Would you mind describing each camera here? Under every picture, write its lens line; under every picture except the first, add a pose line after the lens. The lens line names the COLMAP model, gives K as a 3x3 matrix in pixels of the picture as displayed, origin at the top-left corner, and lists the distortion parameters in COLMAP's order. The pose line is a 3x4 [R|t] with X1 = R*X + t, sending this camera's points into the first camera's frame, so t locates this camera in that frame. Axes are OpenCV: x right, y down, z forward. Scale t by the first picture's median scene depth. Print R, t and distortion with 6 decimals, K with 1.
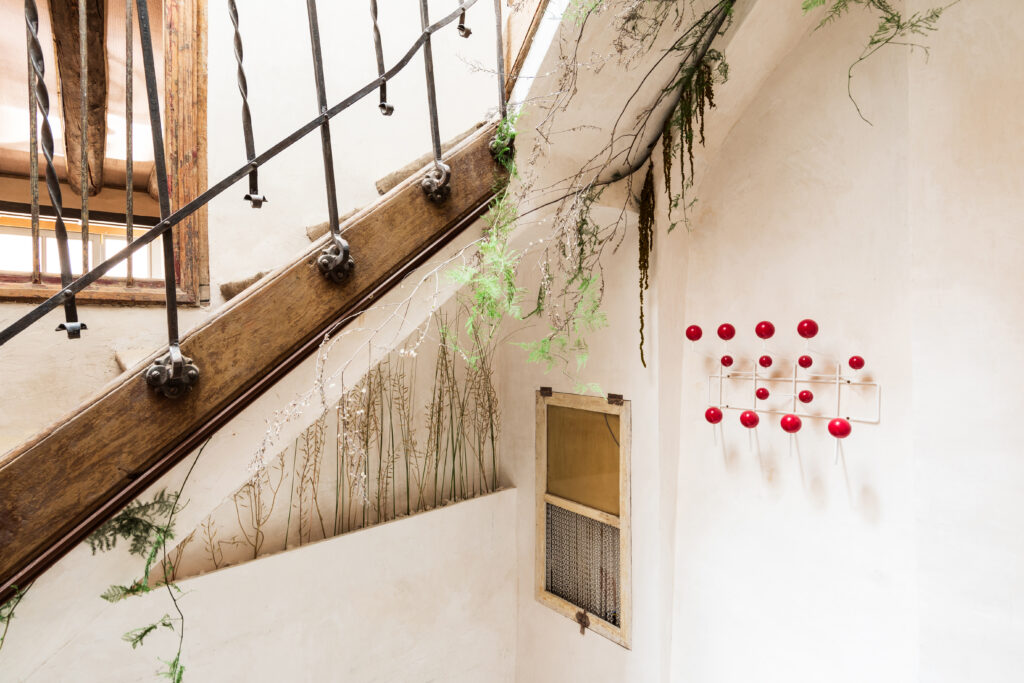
lens RADIAL K [[537.7, 0, 519.6], [0, 537.7, 331.4], [0, 0, 1]] dist [-0.002017, 0.002956]
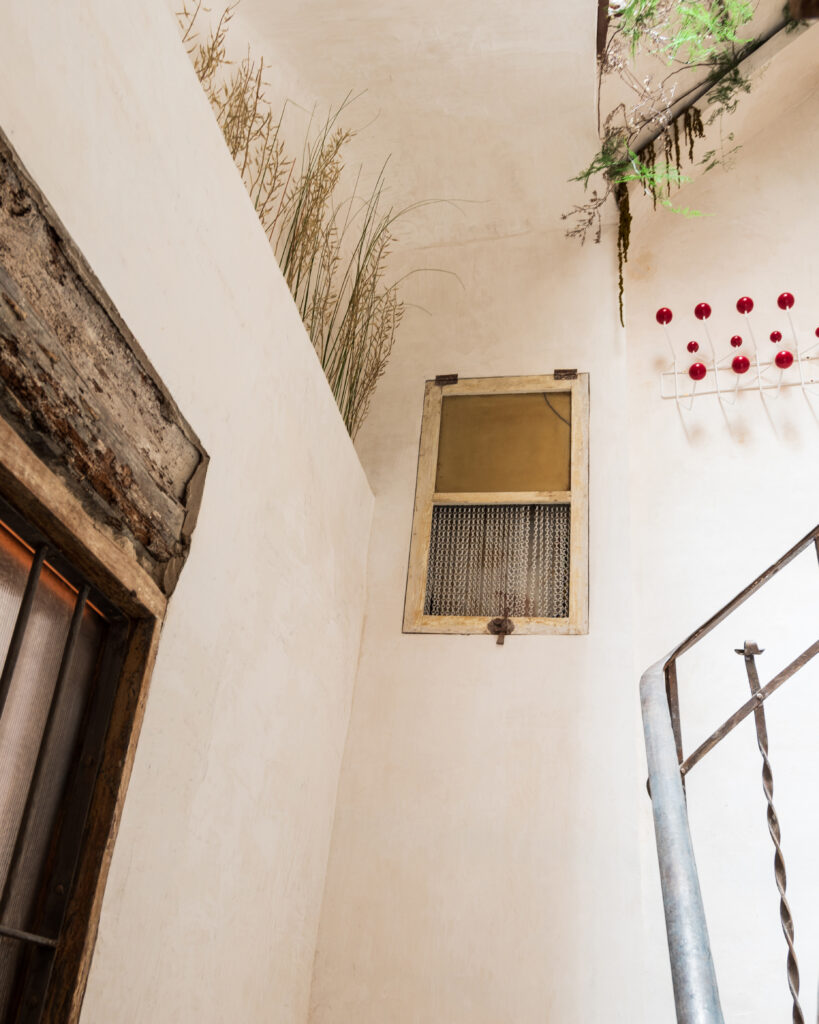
lens RADIAL K [[938.8, 0, 442.2], [0, 938.8, 601.1], [0, 0, 1]] dist [0.012385, 0.000000]
pose [[0.746082, 0.343331, 0.570513, -0.684476], [-0.077093, 0.895593, -0.438143, 1.104972], [-0.661376, 0.282908, 0.694655, 0.205188]]
